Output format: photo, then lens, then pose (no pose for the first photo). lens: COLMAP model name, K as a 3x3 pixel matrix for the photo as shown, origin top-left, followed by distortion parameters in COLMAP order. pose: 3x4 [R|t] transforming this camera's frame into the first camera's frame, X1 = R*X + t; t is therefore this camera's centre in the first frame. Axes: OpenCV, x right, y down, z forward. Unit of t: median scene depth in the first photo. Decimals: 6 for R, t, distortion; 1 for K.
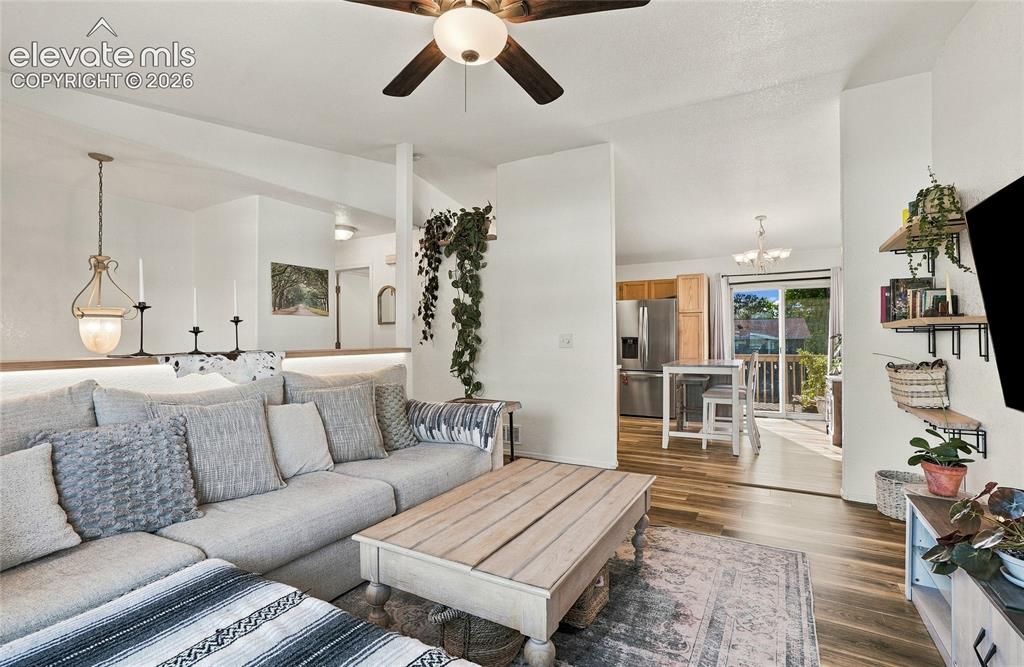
lens RADIAL K [[466.2, 0, 506.5], [0, 466.2, 335.8], [0, 0, 1]] dist [-0.008913, 0.000221]
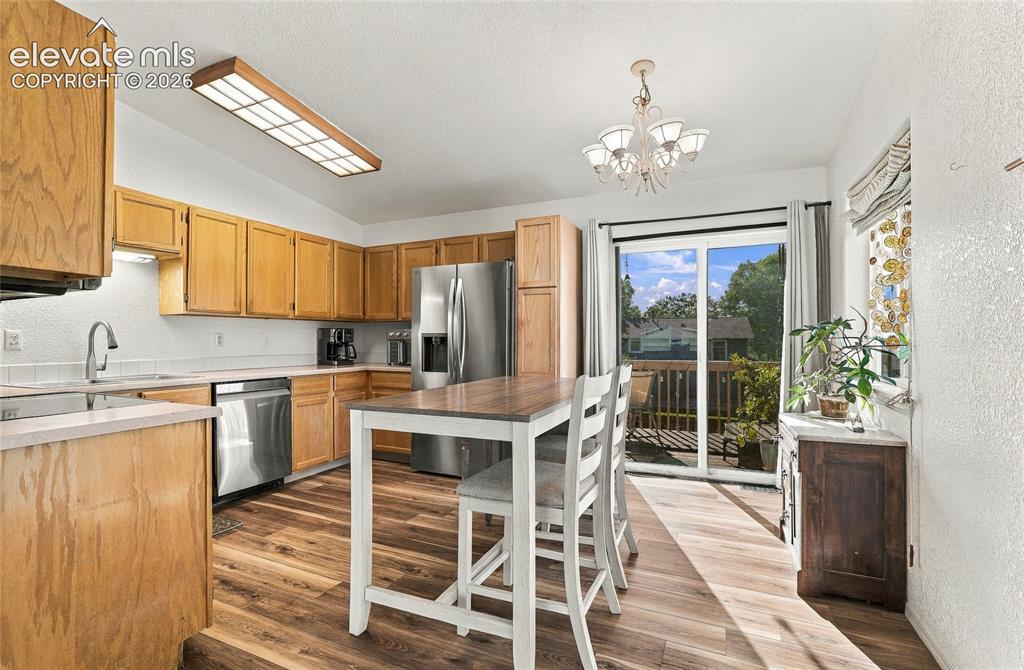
lens RADIAL K [[477.3, 0, 495.2], [0, 477.3, 339.1], [0, 0, 1]] dist [-0.013995, 0.006811]
pose [[0.996638, 0.001596, 0.081920, 0.719149], [-0.002196, 0.999971, 0.007230, 0.013221], [-0.081906, -0.007385, 0.996613, 1.078012]]
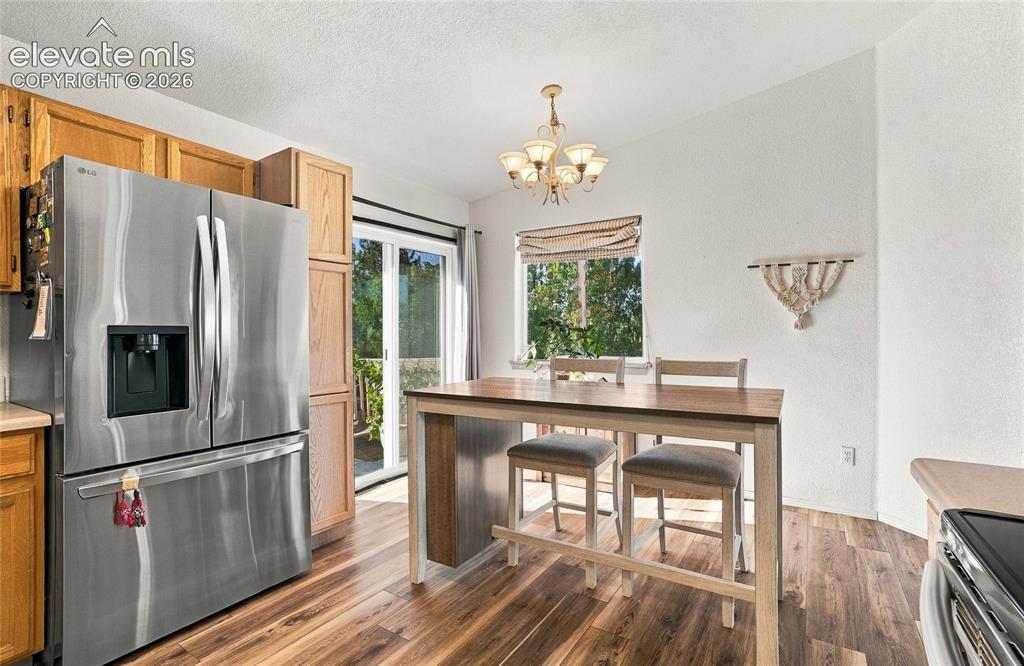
lens RADIAL K [[466.2, 0, 509.7], [0, 466.2, 324.9], [0, 0, 1]] dist [-0.008913, 0.000221]
pose [[0.036031, 0.027099, 0.998983, 0.066848], [-0.007342, 0.999612, -0.026851, 0.020921], [-0.999324, -0.006367, 0.036216, 2.005490]]
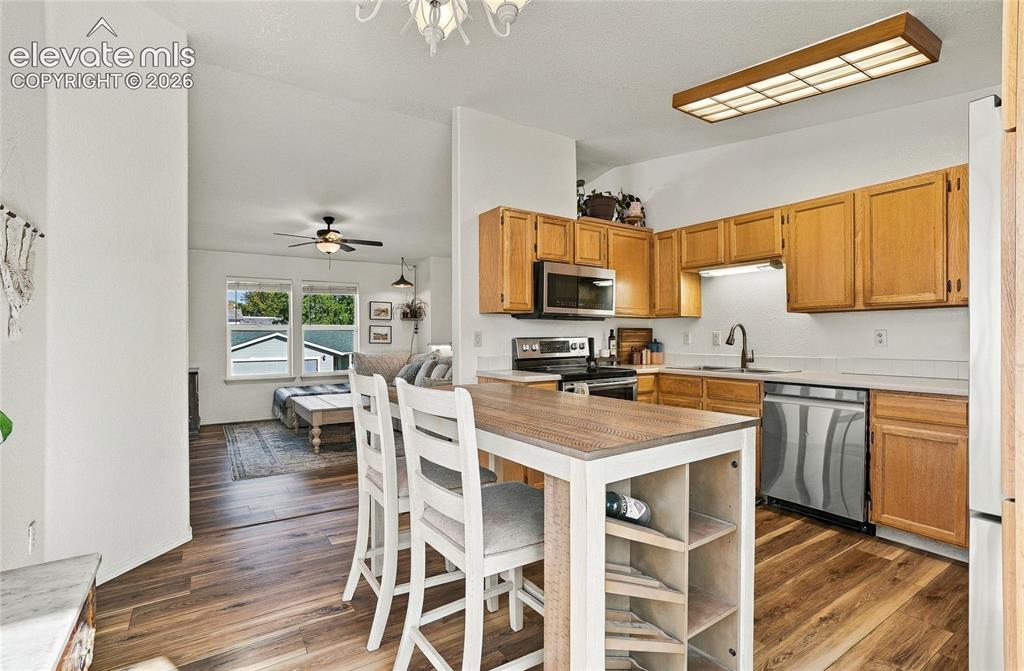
lens RADIAL K [[477.3, 0, 512.0], [0, 477.3, 336.2], [0, 0, 1]] dist [-0.013995, 0.006811]
pose [[-0.446059, 0.003052, -0.894998, 1.421695], [0.013489, 0.999904, -0.003313, 0.014870], [0.894902, -0.013551, -0.446057, 2.192790]]
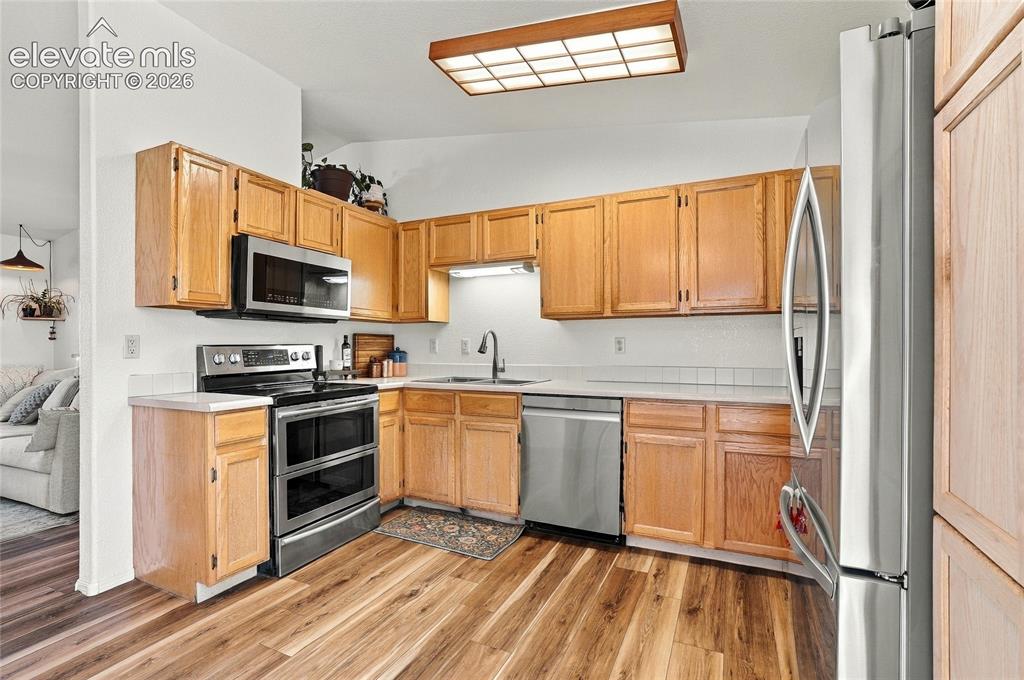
lens RADIAL K [[482.5, 0, 517.0], [0, 482.5, 343.4], [0, 0, 1]] dist [-0.045259, 0.010656]
pose [[0.088672, -0.002452, -0.996058, 1.167595], [0.012206, 0.999925, -0.001375, 0.020840], [0.995986, -0.012036, 0.088695, 2.121952]]
